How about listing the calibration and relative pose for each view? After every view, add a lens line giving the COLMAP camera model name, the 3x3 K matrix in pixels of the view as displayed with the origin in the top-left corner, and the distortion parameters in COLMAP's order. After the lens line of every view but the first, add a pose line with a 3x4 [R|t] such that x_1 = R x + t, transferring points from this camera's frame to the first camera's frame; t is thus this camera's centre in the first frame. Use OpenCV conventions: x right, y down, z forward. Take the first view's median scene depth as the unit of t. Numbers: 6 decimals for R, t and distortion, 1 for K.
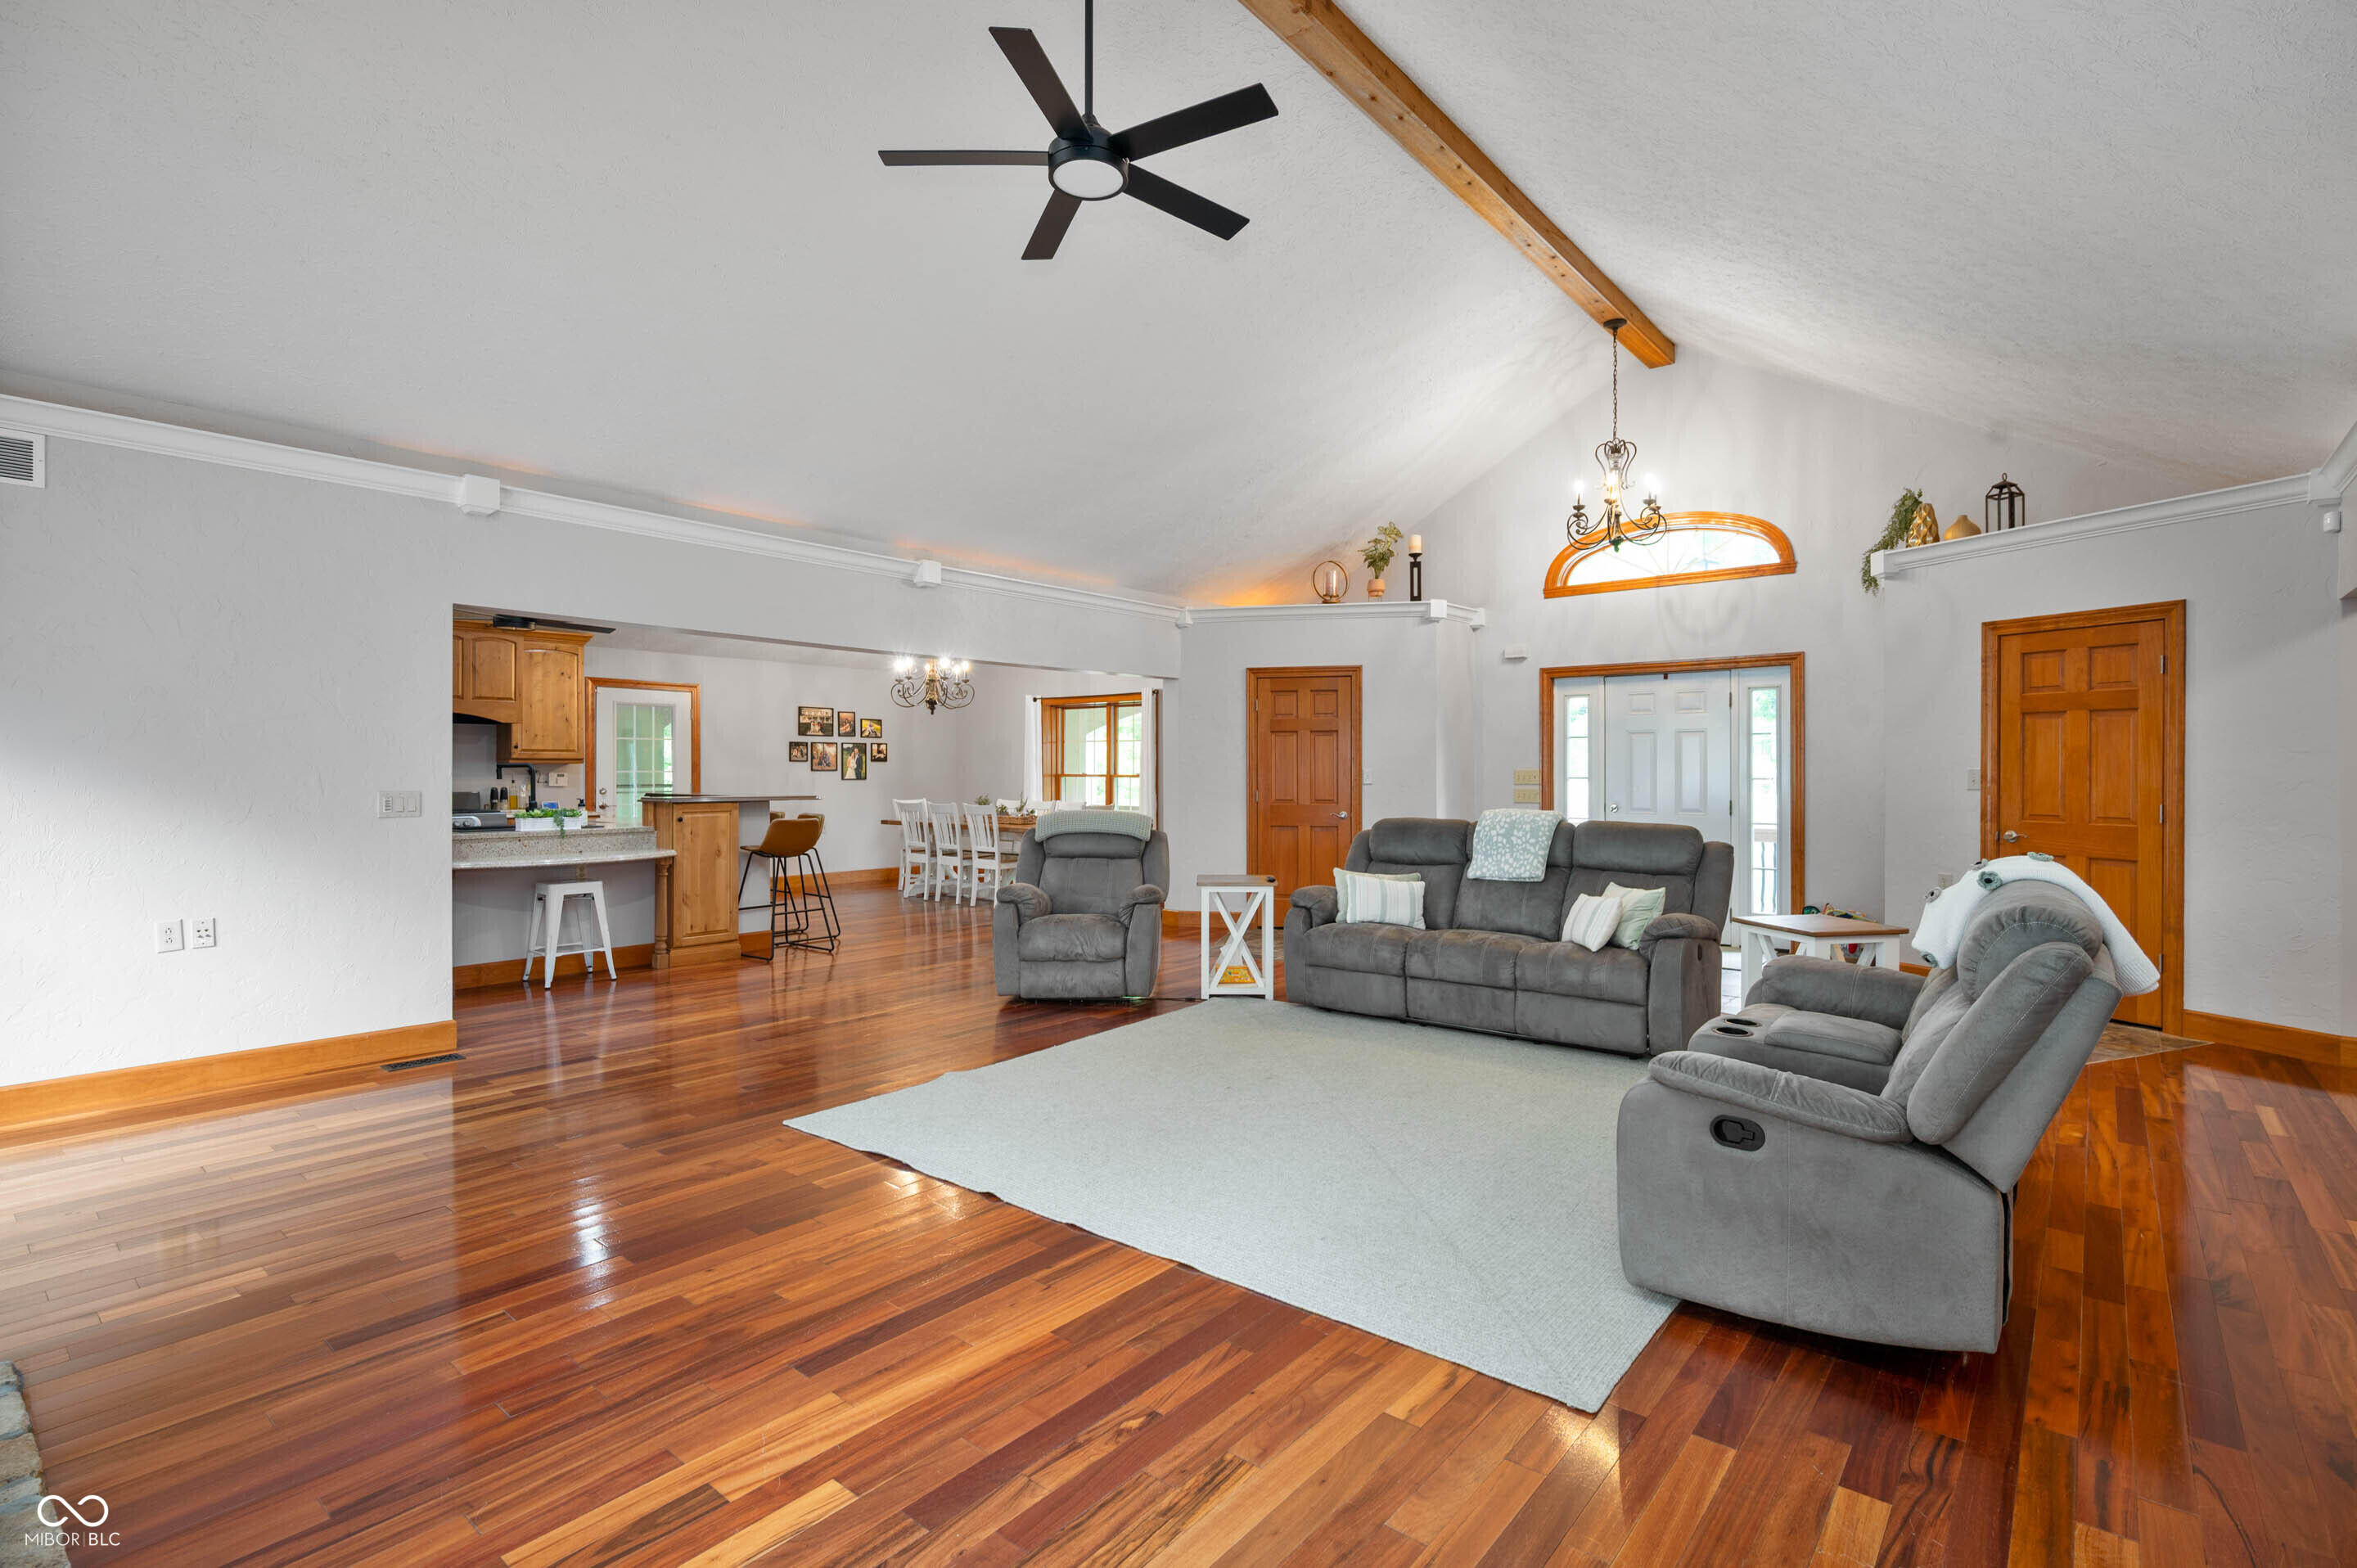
lens RADIAL K [[1097.7, 0, 1187.8], [0, 1097.7, 774.0], [0, 0, 1]] dist [-0.006518, -0.000207]
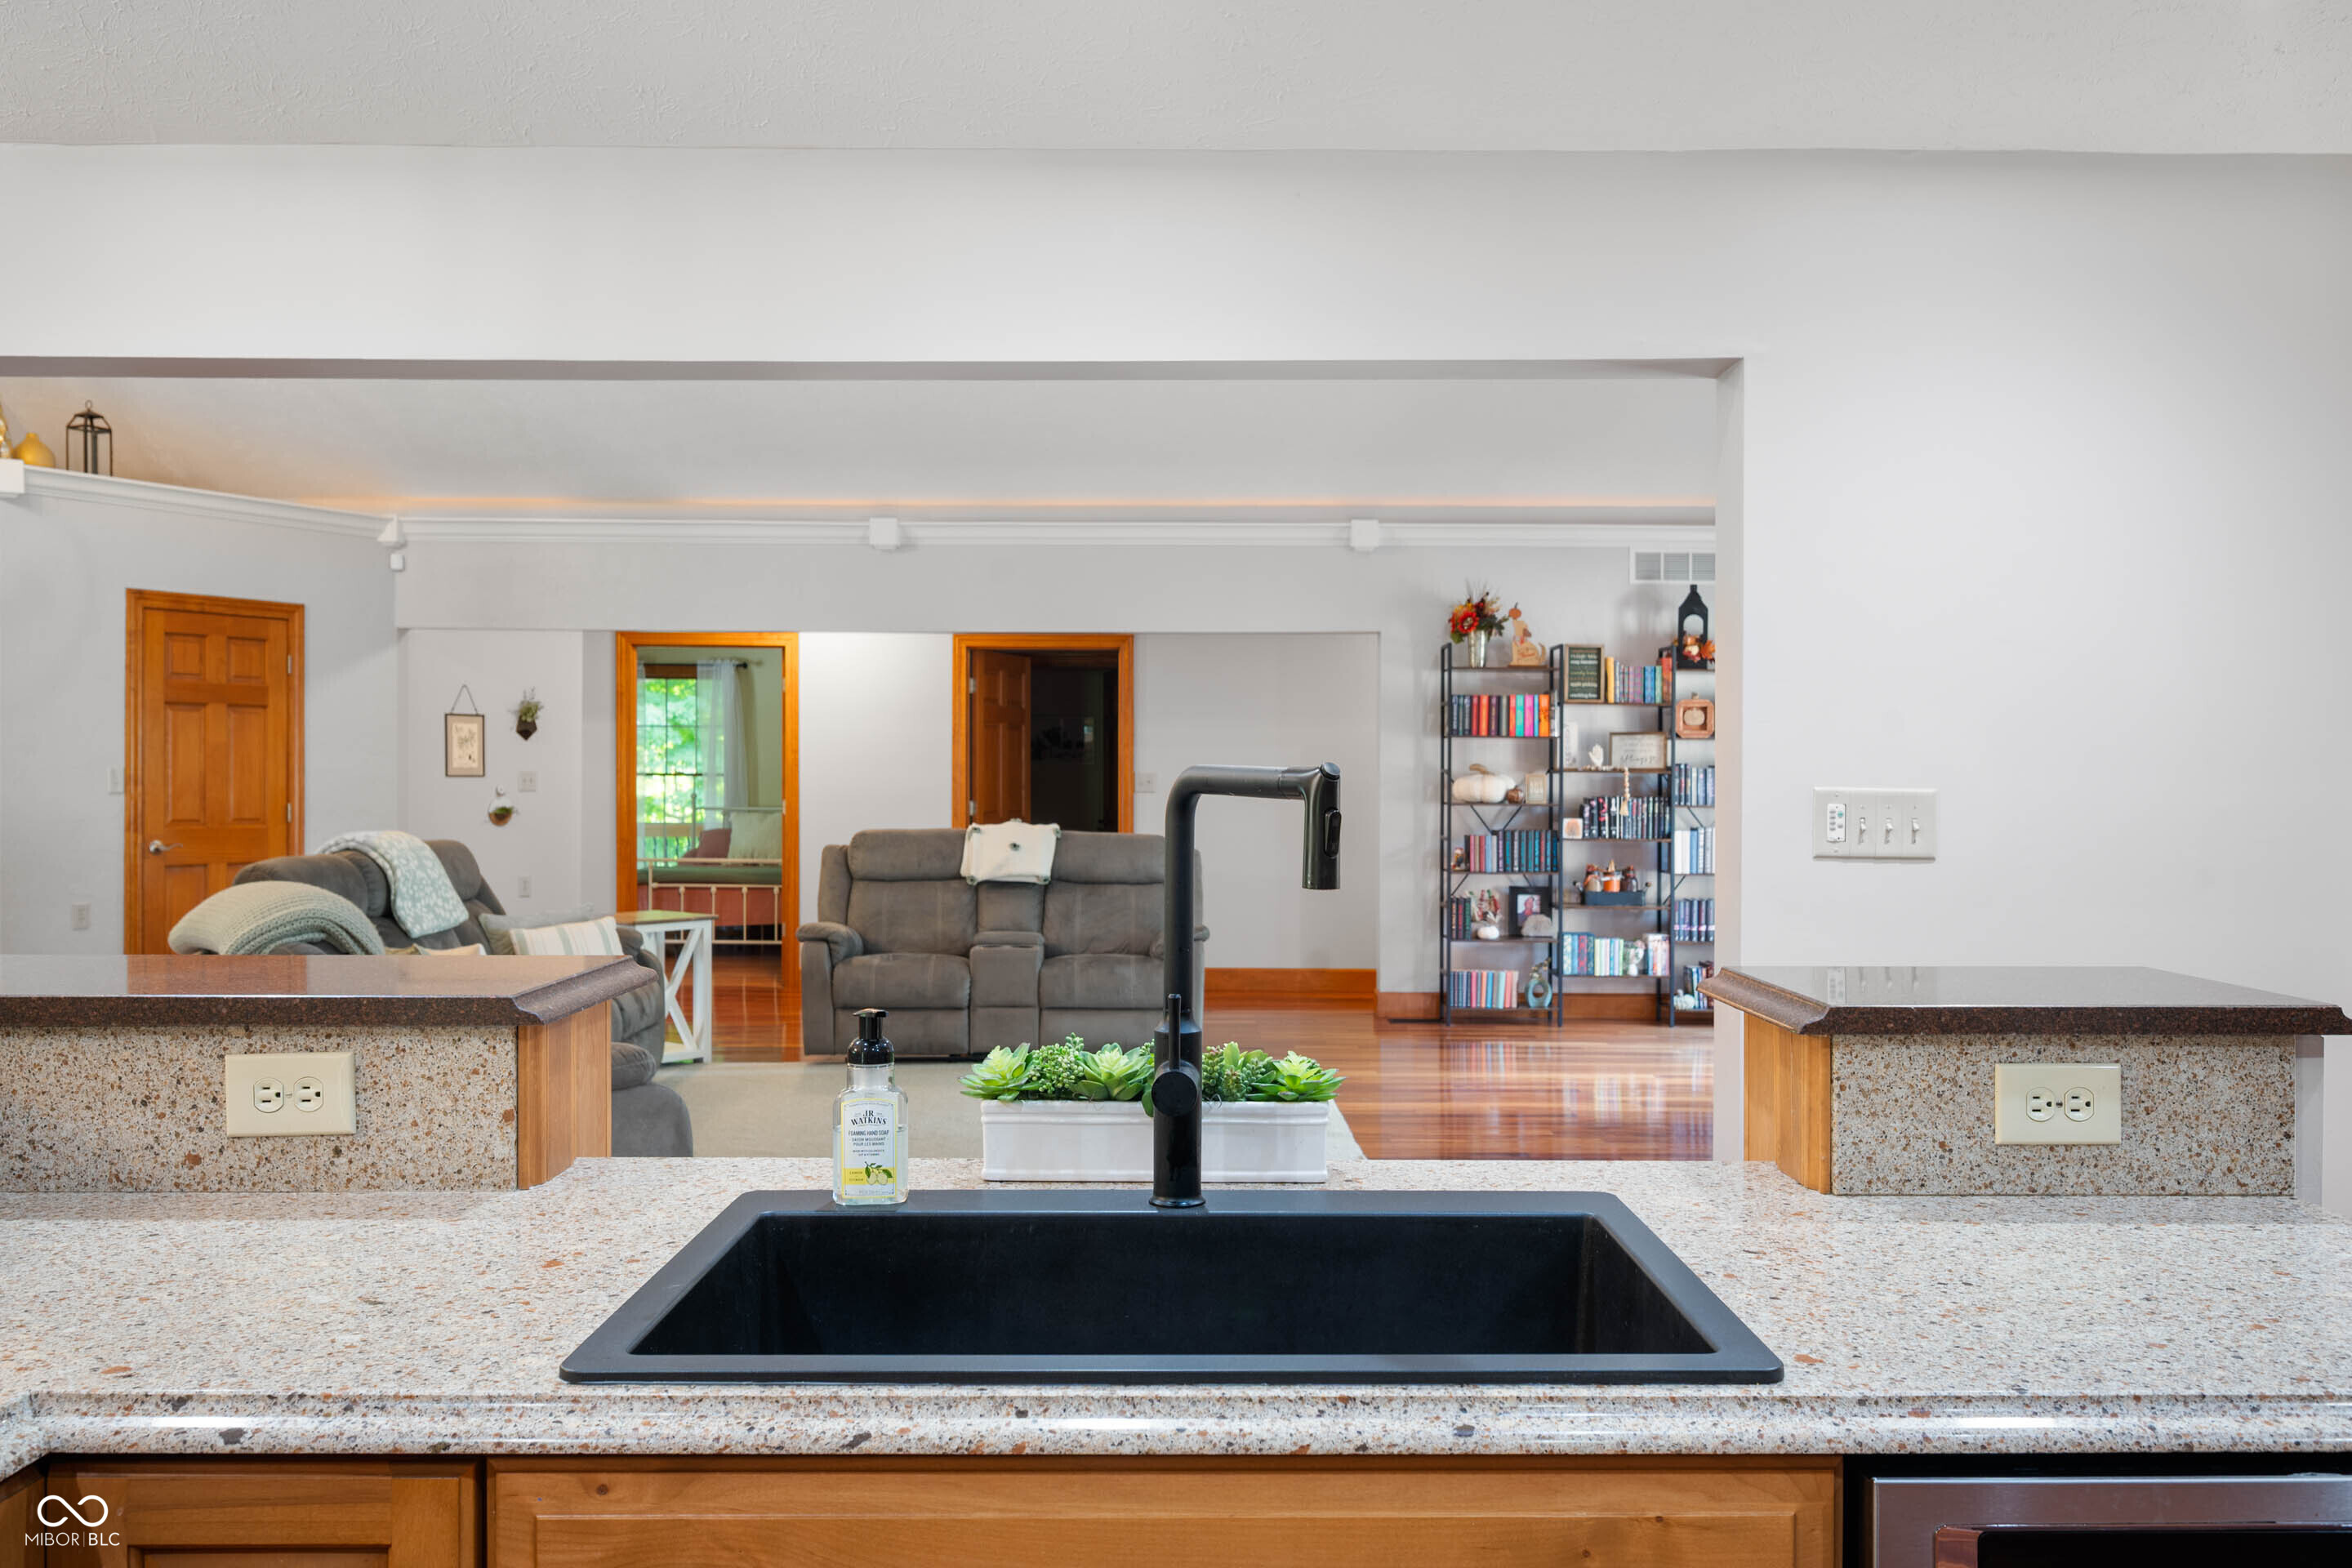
lens RADIAL K [[1922.0, 0, 1219.7], [0, 1922.0, 753.4], [0, 0, 1]] dist [-0.004540, 0.001265]
pose [[-0.641479, 0.001393, 0.767139, -0.836507], [-0.006003, 0.999959, -0.006836, -0.009520], [-0.767117, -0.008991, -0.641444, 1.211202]]
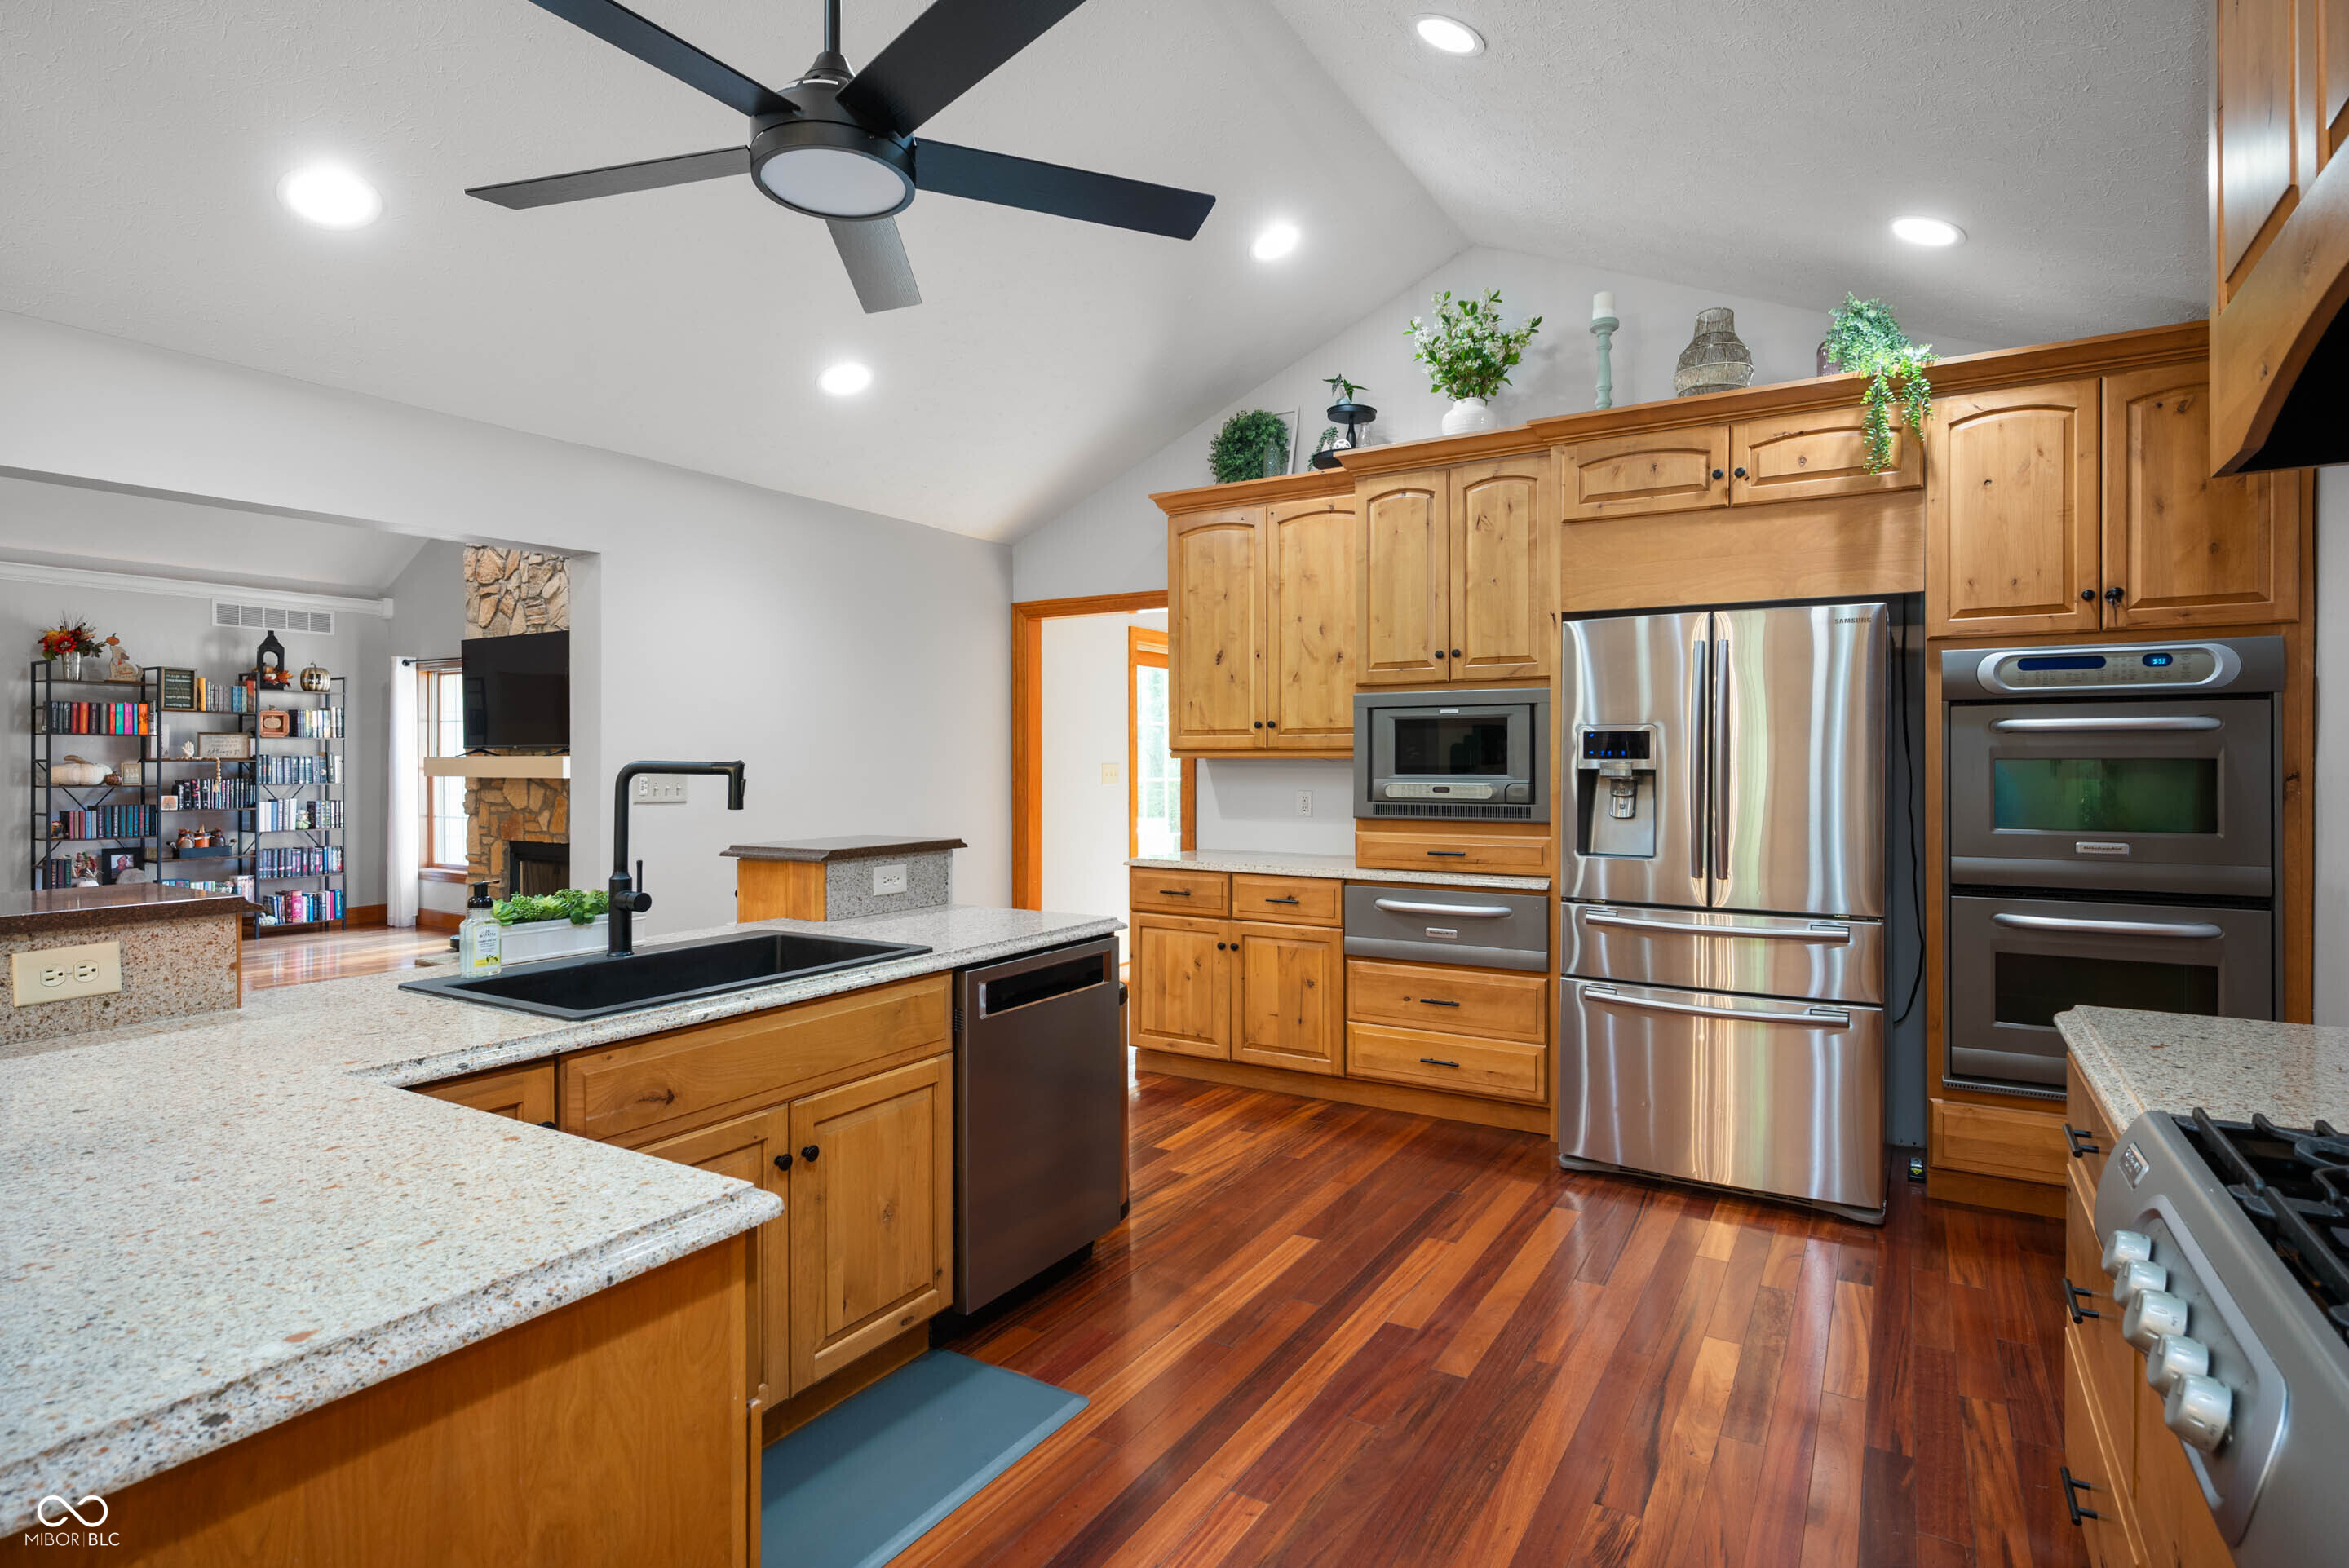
lens RADIAL K [[1192.0, 0, 1183.3], [0, 1192.0, 764.0], [0, 0, 1]] dist [0.000783, 0.000270]
pose [[-0.989943, -0.001841, -0.141452, -0.748427], [-0.002276, 0.999993, 0.002913, -0.010140], [0.141445, 0.003206, -0.989941, 1.441835]]
